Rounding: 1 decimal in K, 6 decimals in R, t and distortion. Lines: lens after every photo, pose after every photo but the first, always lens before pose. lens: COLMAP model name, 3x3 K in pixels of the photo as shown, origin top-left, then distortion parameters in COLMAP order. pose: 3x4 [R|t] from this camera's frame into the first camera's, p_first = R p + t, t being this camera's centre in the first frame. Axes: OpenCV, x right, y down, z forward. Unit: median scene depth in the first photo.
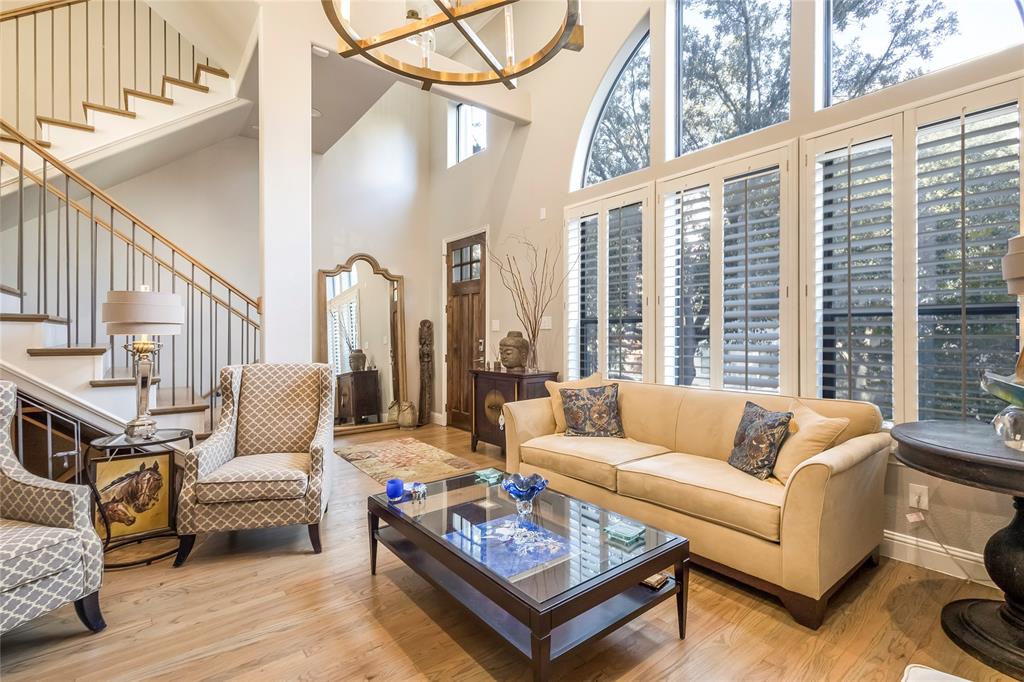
lens RADIAL K [[477.0, 0, 510.9], [0, 477.0, 335.0], [0, 0, 1]] dist [0.010168, -0.000727]
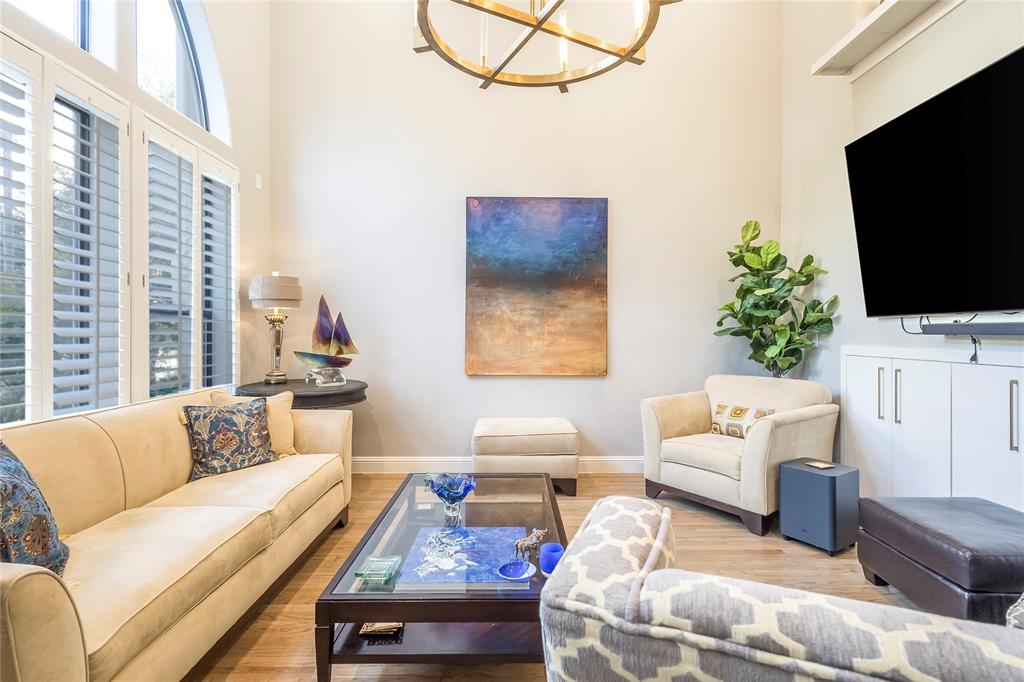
lens RADIAL K [[477.0, 0, 516.9], [0, 477.0, 335.8], [0, 0, 1]] dist [0.010168, -0.000727]
pose [[-0.788522, -0.003434, 0.614997, -0.652127], [0.001955, 0.999965, 0.008090, 0.003823], [-0.615004, 0.007581, -0.788488, 1.649129]]
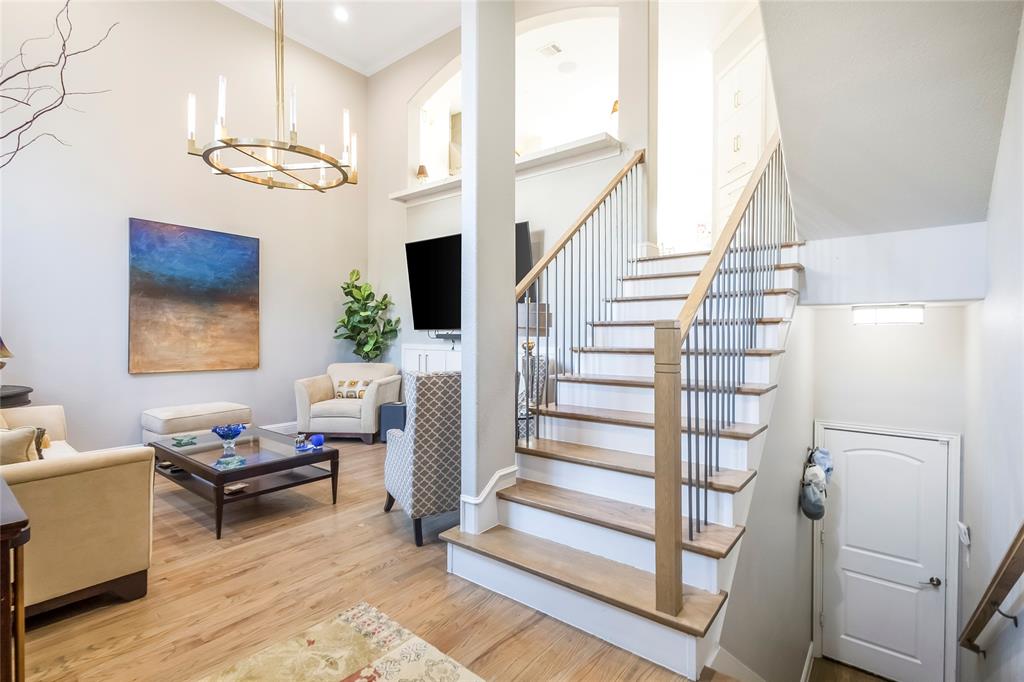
lens RADIAL K [[477.0, 0, 511.9], [0, 477.0, 339.7], [0, 0, 1]] dist [0.010168, -0.000727]
pose [[-0.972726, -0.003208, -0.231935, -0.511184], [-0.006402, 0.999895, 0.013021, -0.017859], [0.231869, 0.014151, -0.972644, 2.734463]]
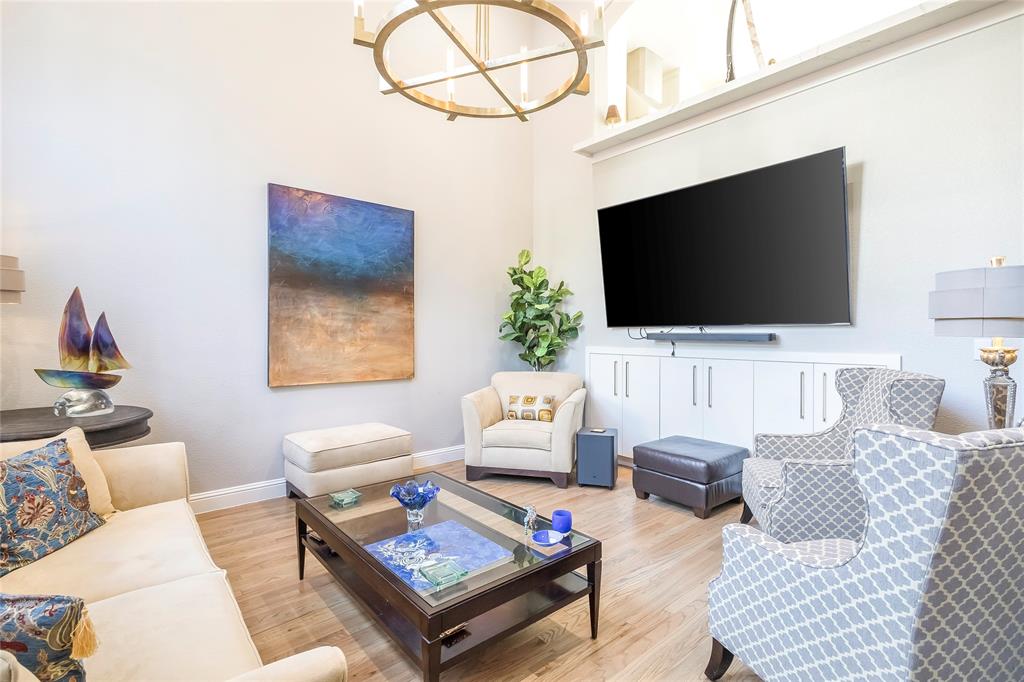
lens RADIAL K [[477.0, 0, 510.3], [0, 477.0, 339.9], [0, 0, 1]] dist [0.010168, -0.000727]
pose [[-0.999365, -0.000257, -0.035637, -0.128826], [-0.000830, 0.999871, 0.016062, -0.015798], [0.035629, 0.016081, -0.999236, 1.949182]]
